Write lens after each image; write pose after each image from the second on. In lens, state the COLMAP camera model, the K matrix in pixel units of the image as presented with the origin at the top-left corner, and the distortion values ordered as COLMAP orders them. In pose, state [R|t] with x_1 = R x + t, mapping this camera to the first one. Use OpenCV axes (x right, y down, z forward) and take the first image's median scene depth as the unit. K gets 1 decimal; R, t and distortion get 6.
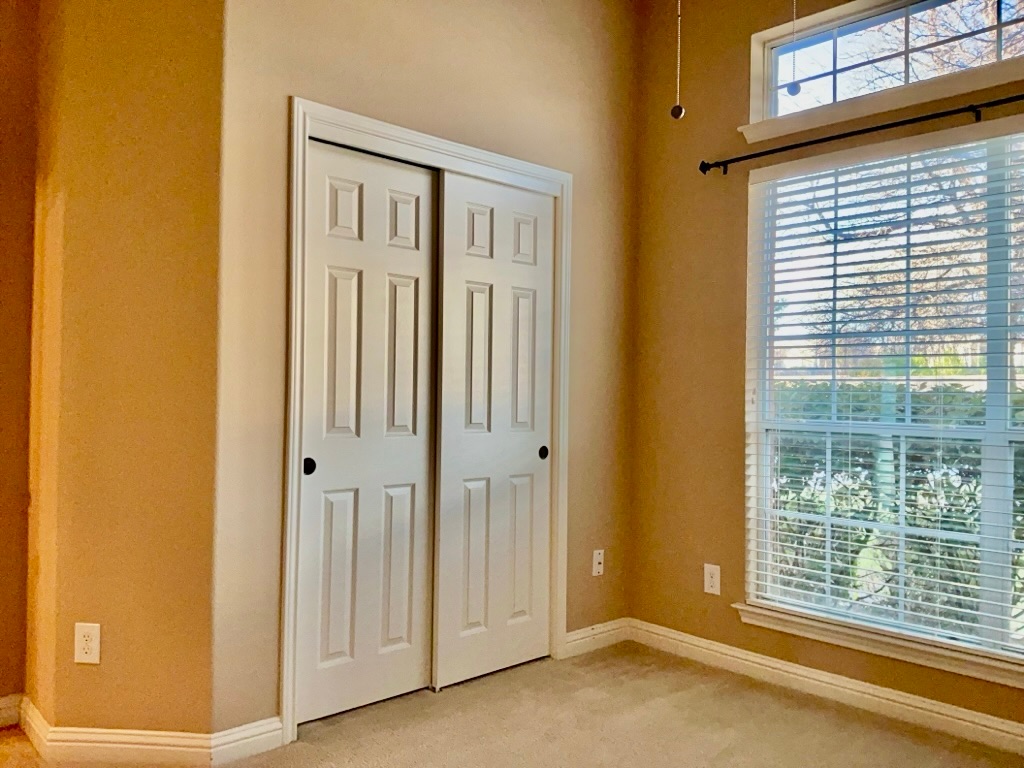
lens RADIAL K [[852.6, 0, 510.5], [0, 852.6, 397.4], [0, 0, 1]] dist [0.007228, 0.004316]
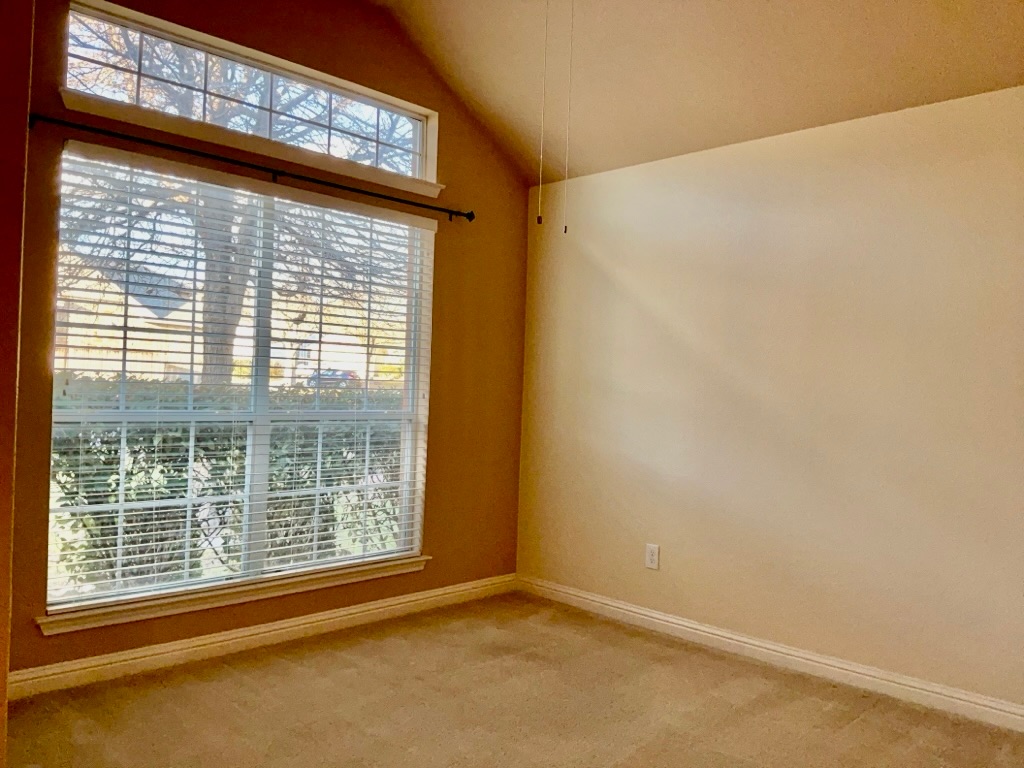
lens RADIAL K [[811.6, 0, 512.0], [0, 811.6, 384.0], [0, 0, 1]] dist [0.139111, -0.286635]
pose [[-0.045584, -0.014217, 0.998859, -0.687111], [-0.032340, 0.999396, 0.012749, -0.035121], [-0.998437, -0.031722, -0.046016, 0.612020]]
